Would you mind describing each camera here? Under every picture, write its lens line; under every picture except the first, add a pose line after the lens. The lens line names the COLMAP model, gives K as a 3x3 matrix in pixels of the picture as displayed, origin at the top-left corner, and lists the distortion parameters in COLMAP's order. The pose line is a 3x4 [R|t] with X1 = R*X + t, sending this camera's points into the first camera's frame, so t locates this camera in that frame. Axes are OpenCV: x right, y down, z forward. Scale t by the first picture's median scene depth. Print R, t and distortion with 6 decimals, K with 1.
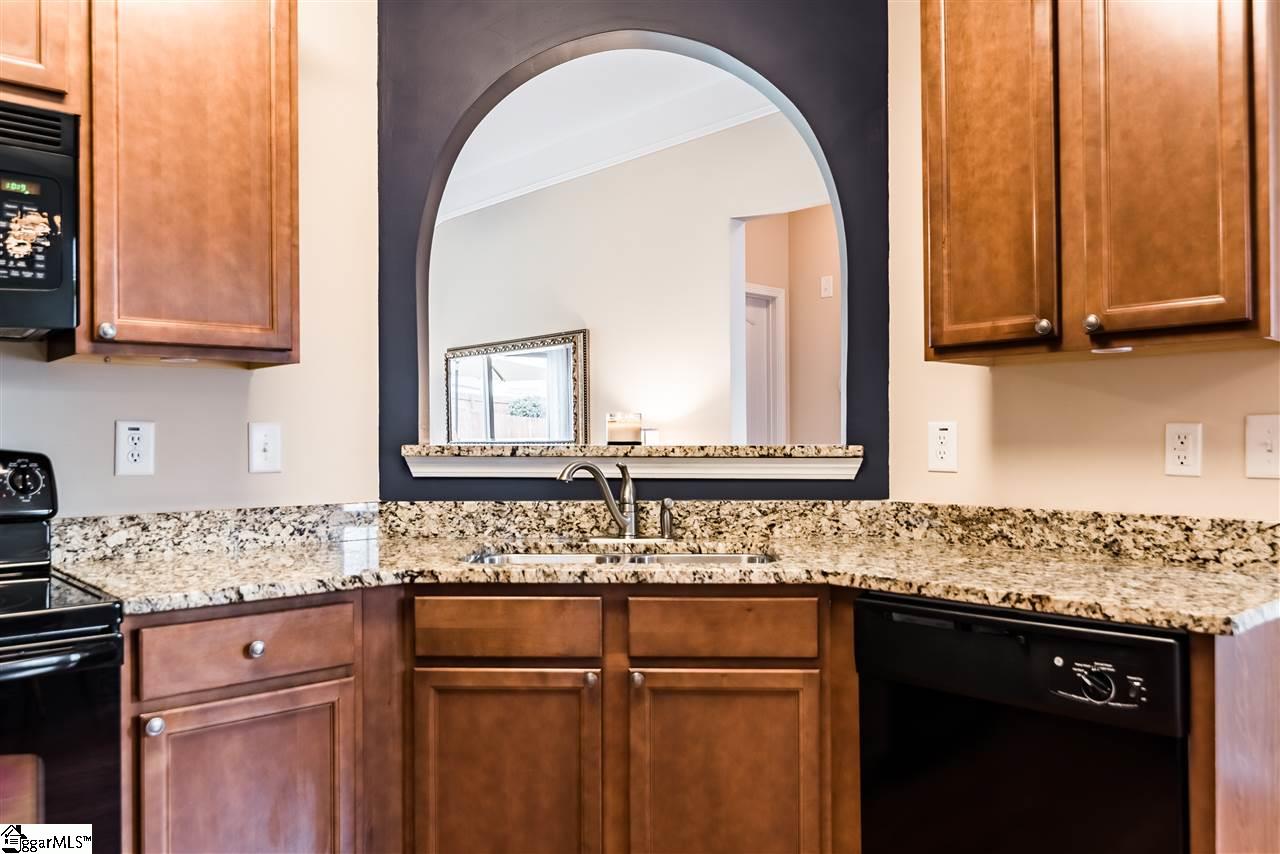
lens RADIAL K [[968.1, 0, 679.0], [0, 968.1, 431.5], [0, 0, 1]] dist [0.000799, 0.000870]
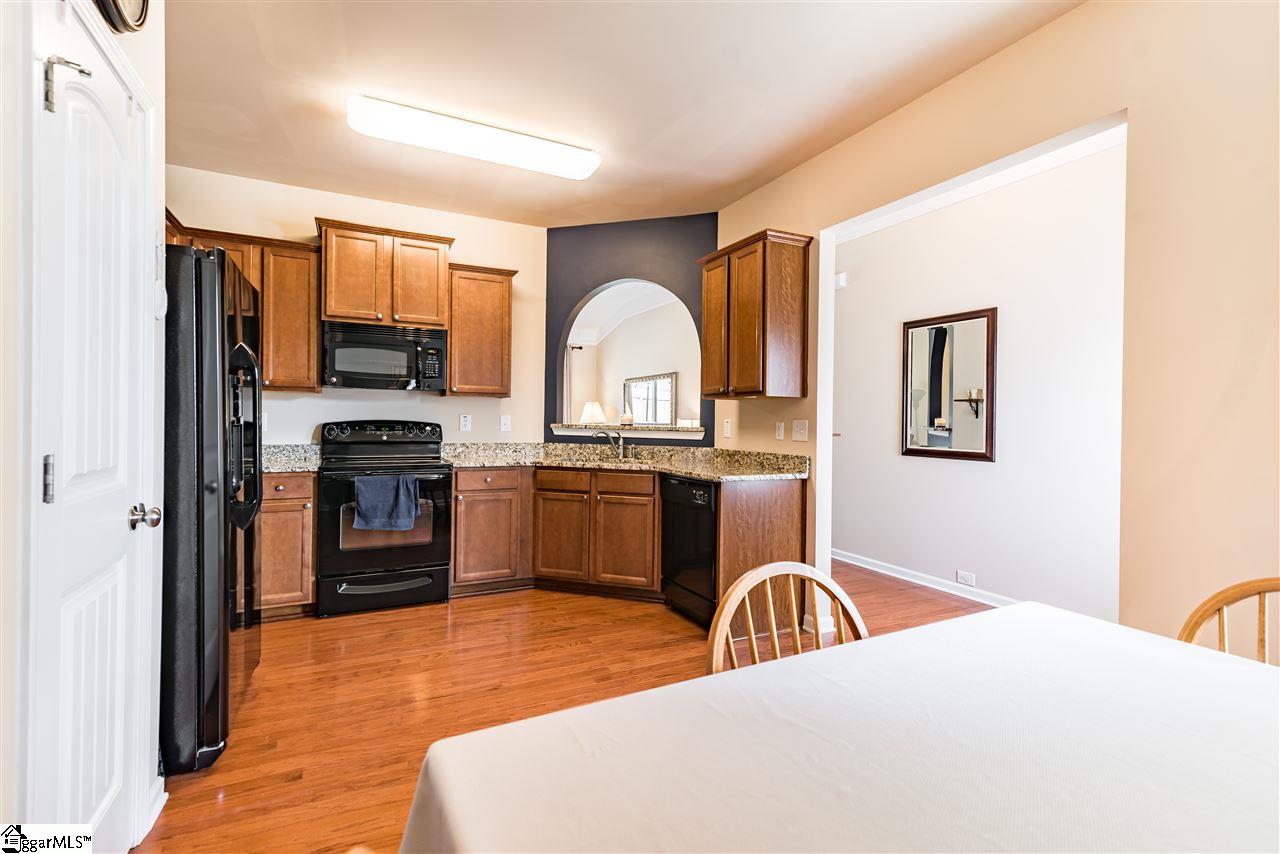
lens RADIAL K [[589.2, 0, 672.1], [0, 589.2, 418.1], [0, 0, 1]] dist [0.022531, -0.001682]
pose [[0.968056, 0.018966, -0.250015, 0.669242], [-0.018613, 0.999820, 0.003778, -0.021206], [0.250041, 0.000997, 0.968235, -0.824951]]
